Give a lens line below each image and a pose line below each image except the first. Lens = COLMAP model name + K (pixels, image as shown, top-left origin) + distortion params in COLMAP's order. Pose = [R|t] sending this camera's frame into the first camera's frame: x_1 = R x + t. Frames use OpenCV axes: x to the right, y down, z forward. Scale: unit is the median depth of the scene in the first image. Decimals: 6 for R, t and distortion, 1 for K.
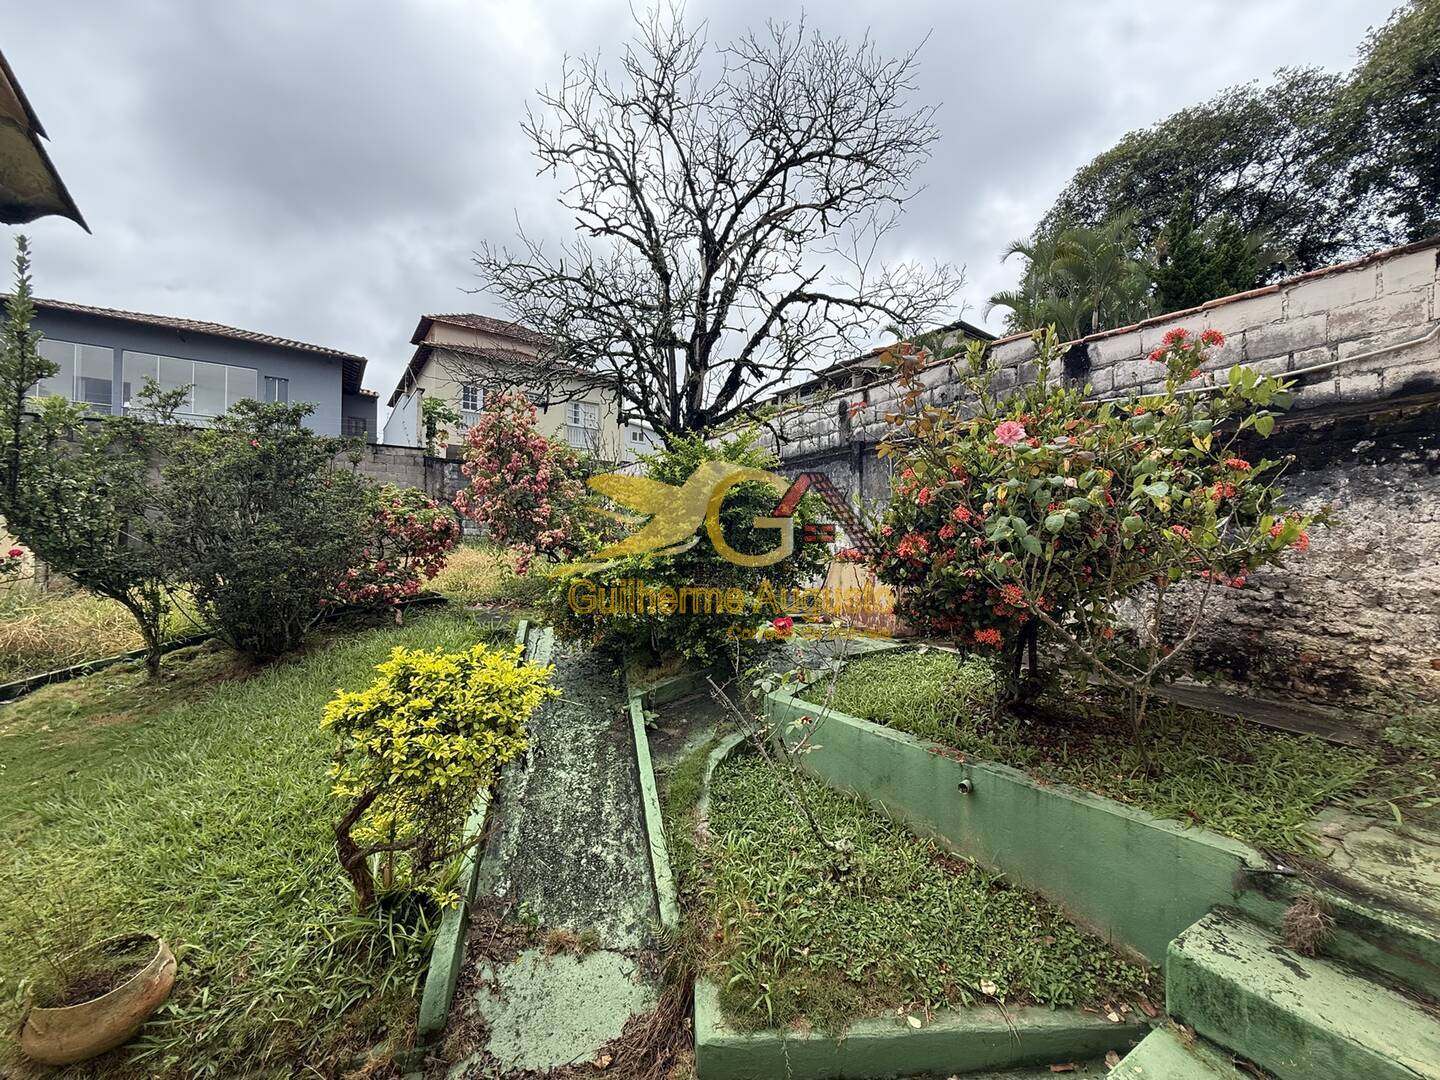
lens RADIAL K [[573.0, 0, 720.7], [0, 573.0, 536.3], [0, 0, 1]] dist [0.001642, -0.000368]
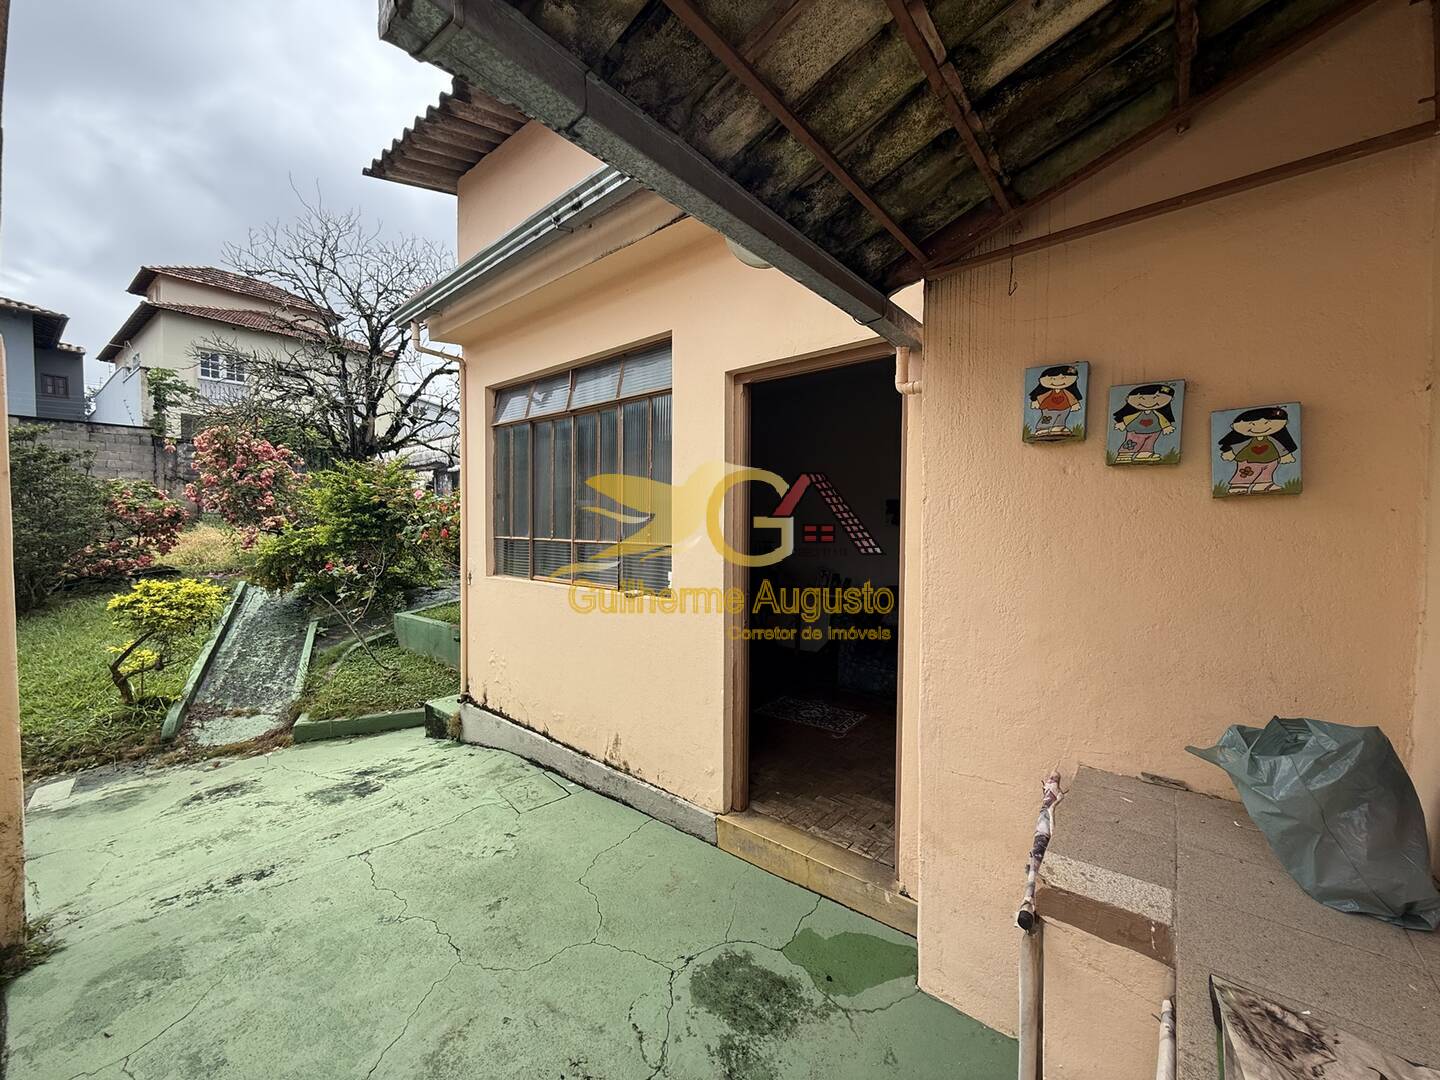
lens RADIAL K [[573.0, 0, 720.4], [0, 573.0, 539.0], [0, 0, 1]] dist [0.001642, -0.000368]
pose [[0.955799, -0.010373, 0.293839, 0.295268], [-0.005504, 0.998571, 0.053154, -0.033584], [-0.293970, -0.052421, 0.954376, -0.563437]]
